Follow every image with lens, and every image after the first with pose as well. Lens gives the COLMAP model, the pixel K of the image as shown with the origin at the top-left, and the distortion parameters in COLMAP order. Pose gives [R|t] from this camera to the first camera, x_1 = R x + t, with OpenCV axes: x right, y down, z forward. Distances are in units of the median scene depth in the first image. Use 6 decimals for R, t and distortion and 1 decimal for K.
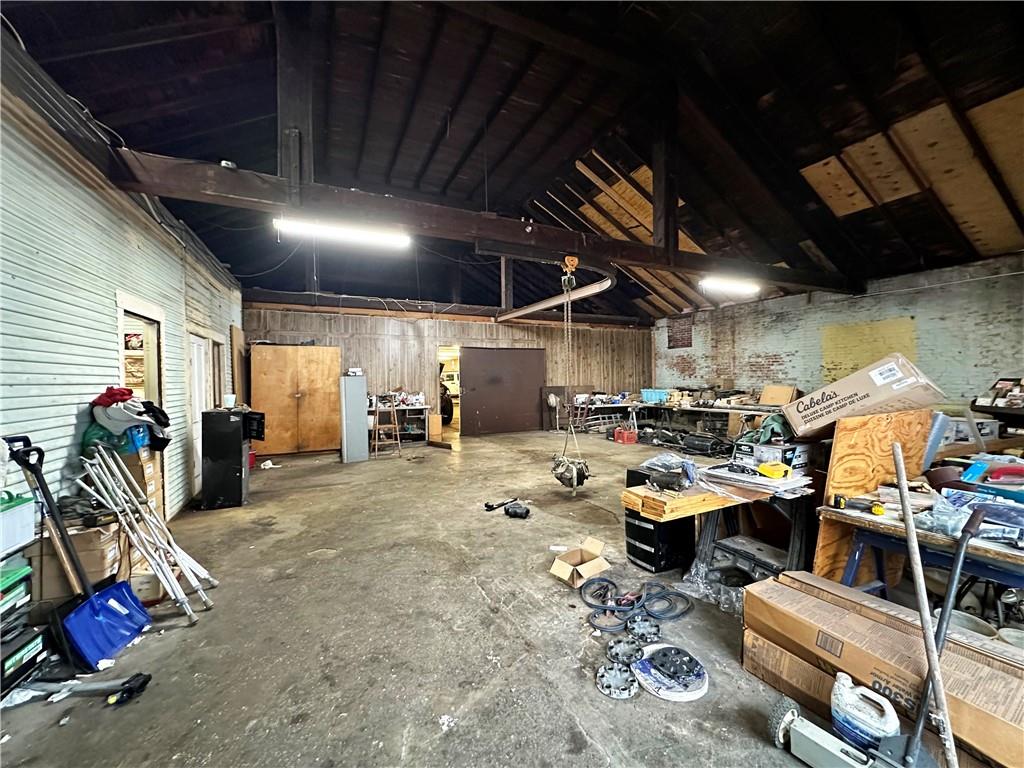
lens RADIAL K [[418.8, 0, 501.1], [0, 418.8, 384.0], [0, 0, 1]] dist [-0.002724, -0.000230]
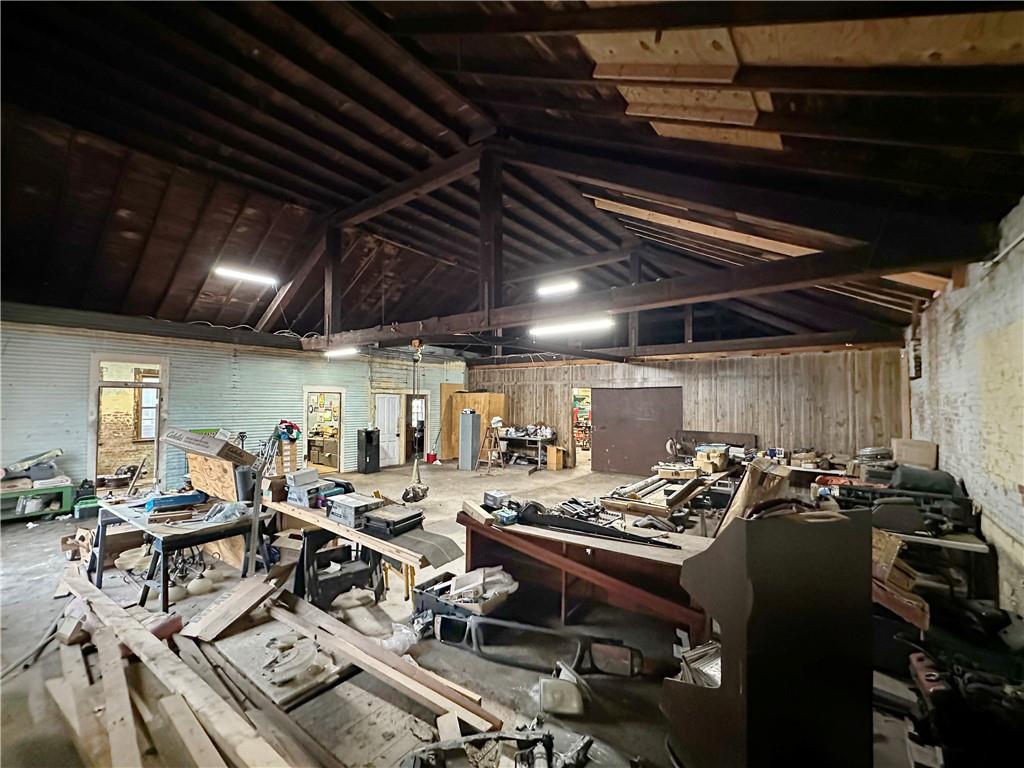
lens RADIAL K [[418.8, 0, 501.1], [0, 418.8, 384.0], [0, 0, 1]] dist [-0.002724, -0.000230]
pose [[0.458657, -0.054900, -0.886916, 0.675477], [-0.070740, 0.992666, -0.098028, 0.020234], [0.885793, 0.107701, 0.451410, 0.277043]]
